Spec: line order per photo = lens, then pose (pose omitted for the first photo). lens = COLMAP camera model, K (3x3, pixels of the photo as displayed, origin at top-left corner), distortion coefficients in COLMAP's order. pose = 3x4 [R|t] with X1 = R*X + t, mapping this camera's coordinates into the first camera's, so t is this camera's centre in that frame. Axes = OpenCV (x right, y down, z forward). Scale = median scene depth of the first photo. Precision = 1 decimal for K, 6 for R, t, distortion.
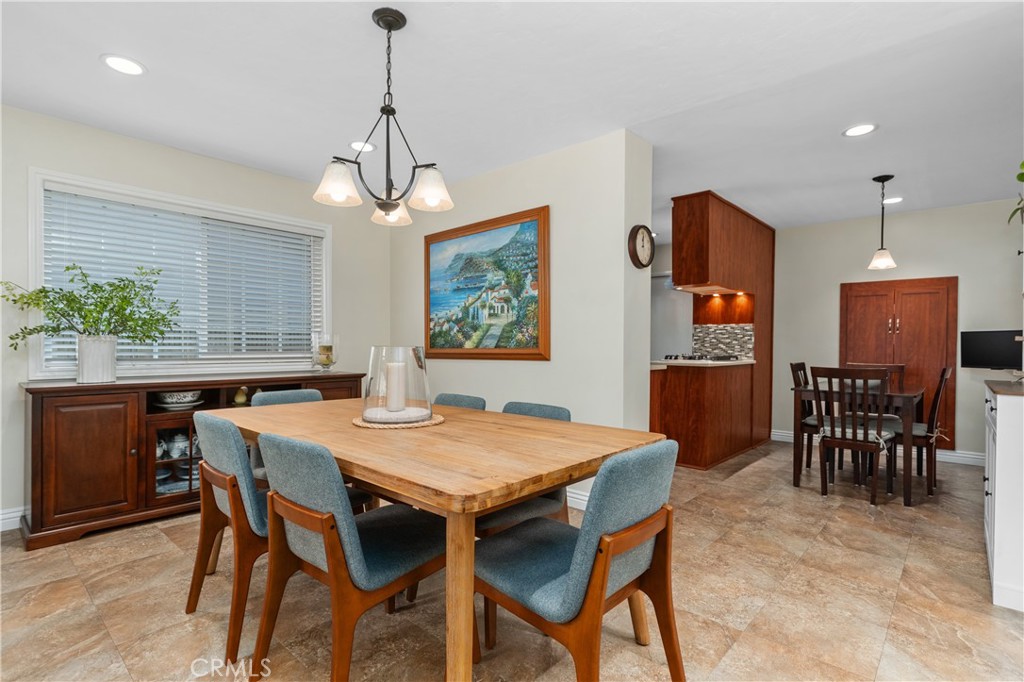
lens RADIAL K [[518.8, 0, 501.1], [0, 518.8, 347.5], [0, 0, 1]] dist [0.000342, -0.000258]
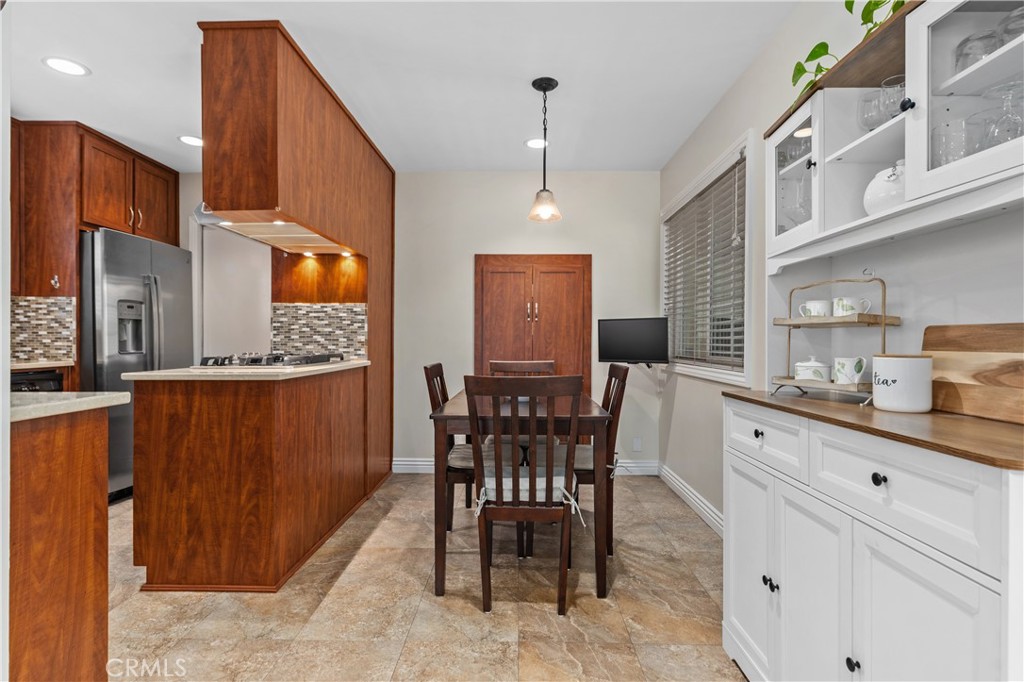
lens RADIAL K [[524.5, 0, 516.1], [0, 524.5, 340.1], [0, 0, 1]] dist [-0.002145, 0.000186]
pose [[0.750408, -0.007791, 0.660929, 0.216216], [0.009177, 0.999957, 0.001368, 0.000450], [-0.660911, 0.005039, 0.750448, 0.431081]]
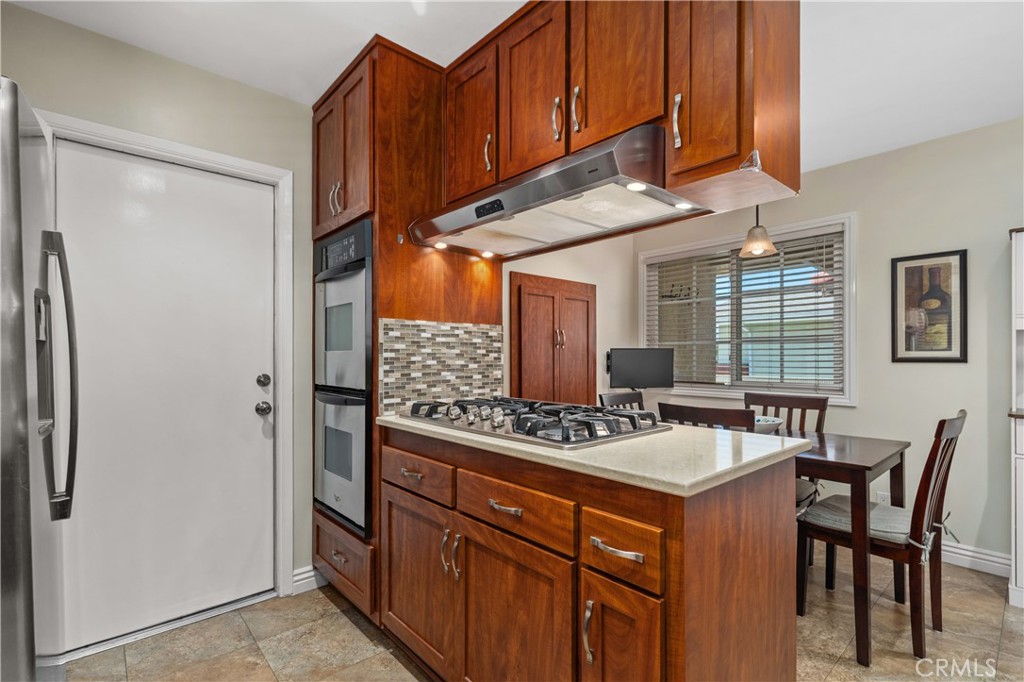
lens RADIAL K [[462.5, 0, 507.9], [0, 462.5, 361.3], [0, 0, 1]] dist [0.000778, -0.000343]
pose [[0.115021, -0.018801, 0.993185, 0.082548], [0.008787, 0.999801, 0.017908, -0.022967], [-0.993324, 0.006668, 0.115163, 1.034411]]
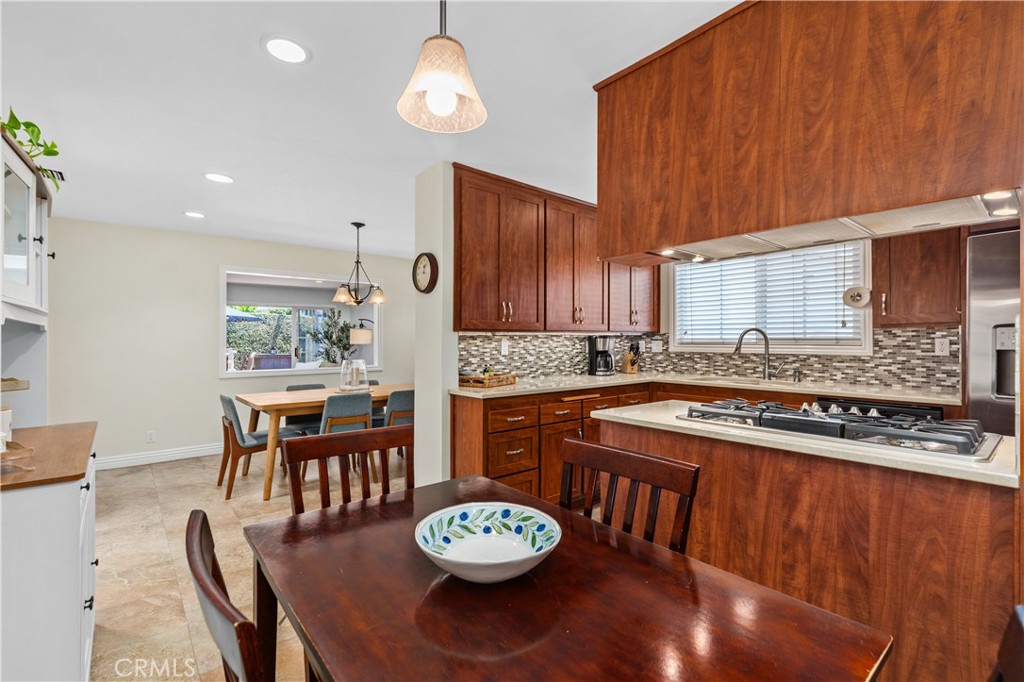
lens RADIAL K [[462.5, 0, 507.0], [0, 462.5, 340.0], [0, 0, 1]] dist [0.000778, -0.000343]
pose [[-0.146585, -0.008982, -0.989157, 0.791915], [-0.007774, 0.999938, -0.007928, -0.034025], [0.989167, 0.006528, -0.146646, 0.881756]]
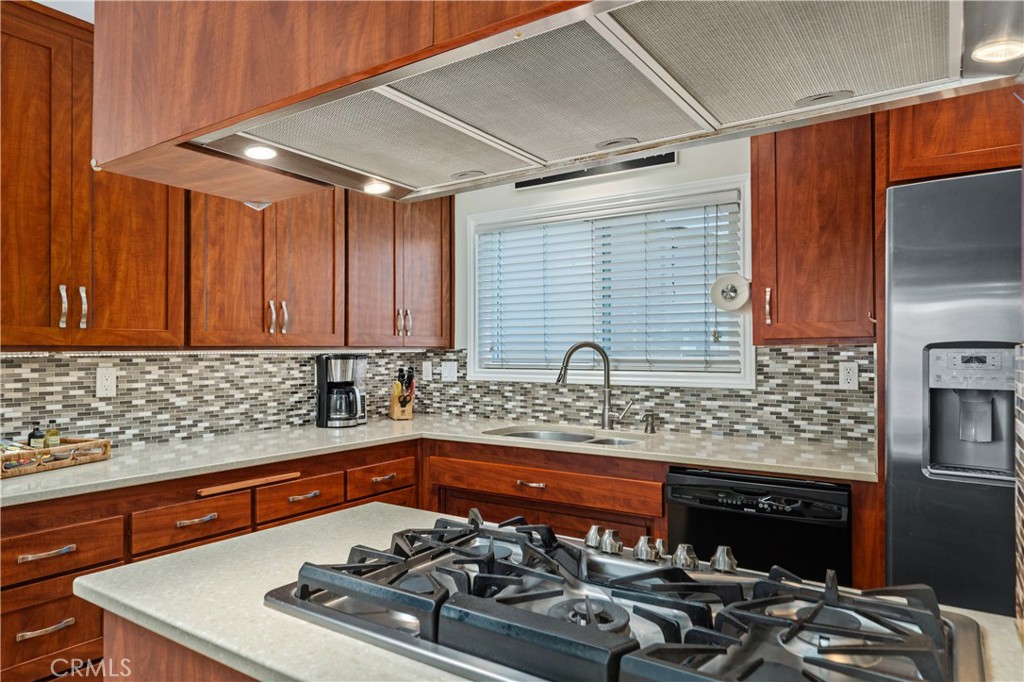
lens RADIAL K [[643.5, 0, 509.6], [0, 643.5, 347.0], [0, 0, 1]] dist [0.000352, -0.001152]
pose [[0.130000, -0.015405, -0.991394, 0.595683], [-0.004313, 0.999861, -0.016102, -0.047758], [0.991505, 0.006369, 0.129915, 1.012861]]
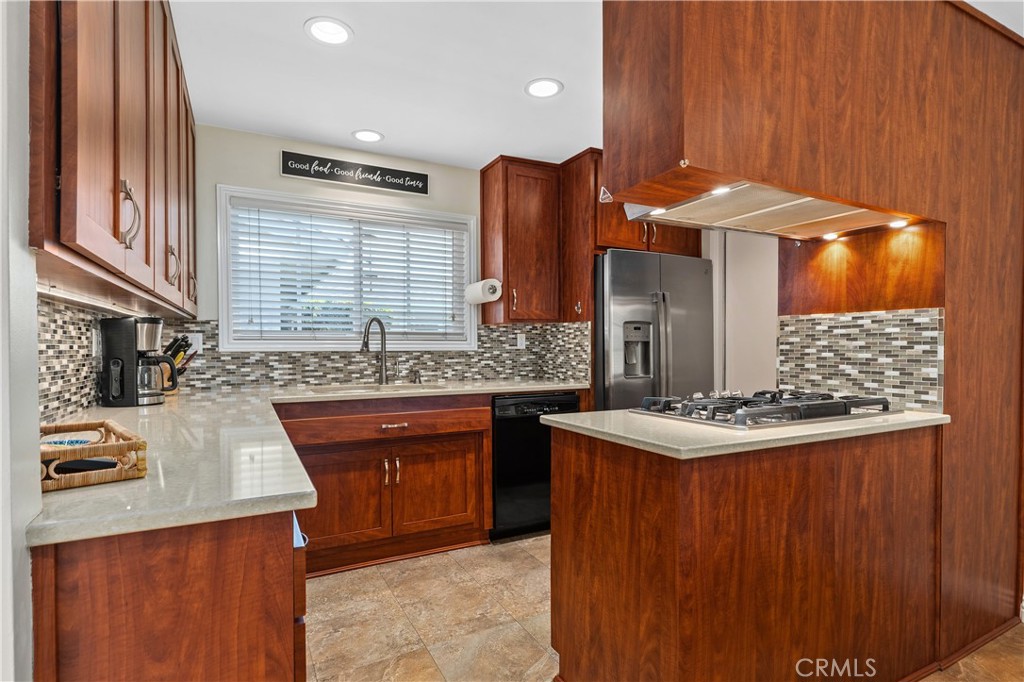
lens RADIAL K [[518.8, 0, 505.3], [0, 518.8, 354.1], [0, 0, 1]] dist [0.000342, -0.000258]
pose [[0.935764, -0.003839, -0.352607, 0.367366], [0.006638, 0.999955, 0.006729, -0.020791], [0.352566, -0.008637, 0.935747, 0.628471]]
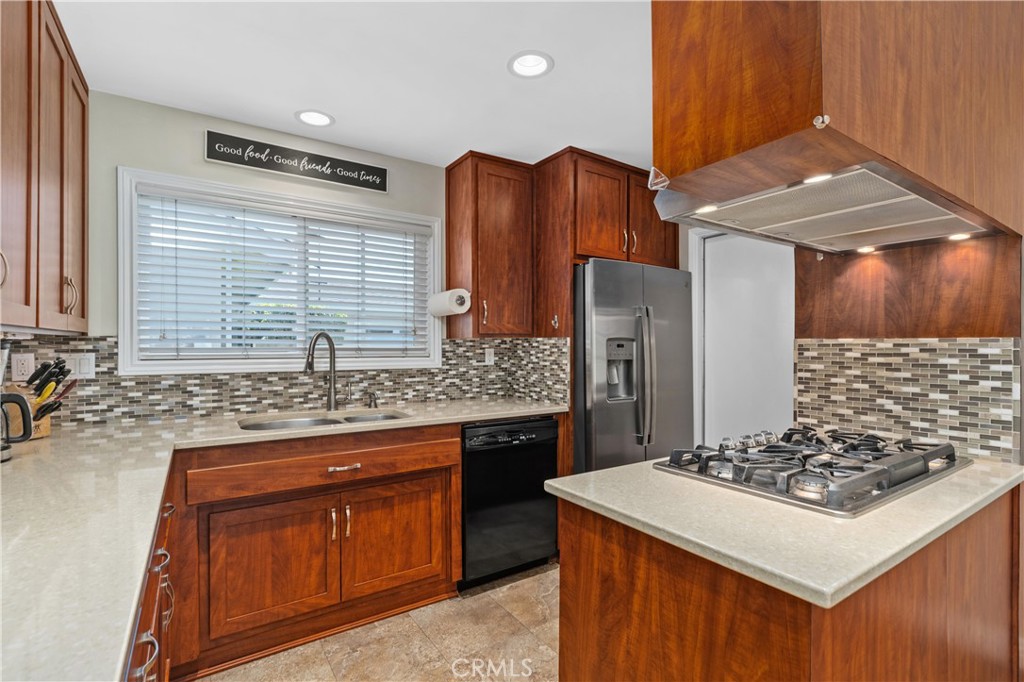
lens RADIAL K [[477.0, 0, 506.4], [0, 477.0, 345.7], [0, 0, 1]] dist [-0.007477, 0.001386]
pose [[0.968132, -0.005968, -0.250370, 0.302875], [0.003953, 0.999956, -0.008550, -0.043493], [0.250409, 0.007288, 0.968113, 0.736386]]
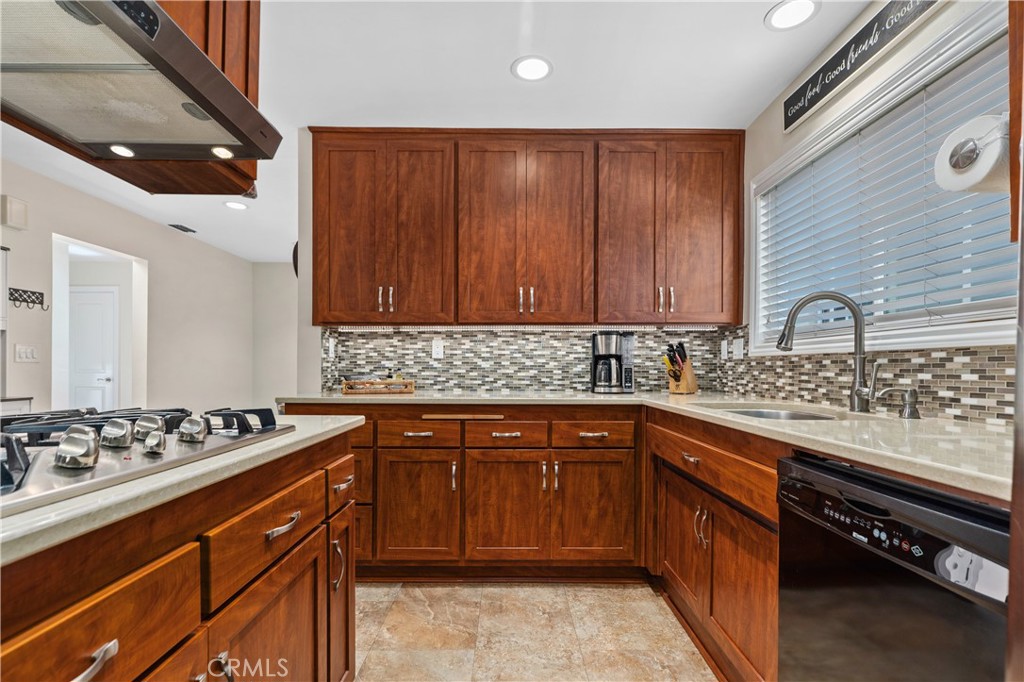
lens RADIAL K [[477.0, 0, 515.6], [0, 477.0, 367.8], [0, 0, 1]] dist [-0.007477, 0.001386]
pose [[-0.740466, -0.011377, -0.671997, 0.389834], [-0.014839, 0.999890, -0.000577, -0.005631], [0.671929, 0.009544, -0.740554, 1.270698]]
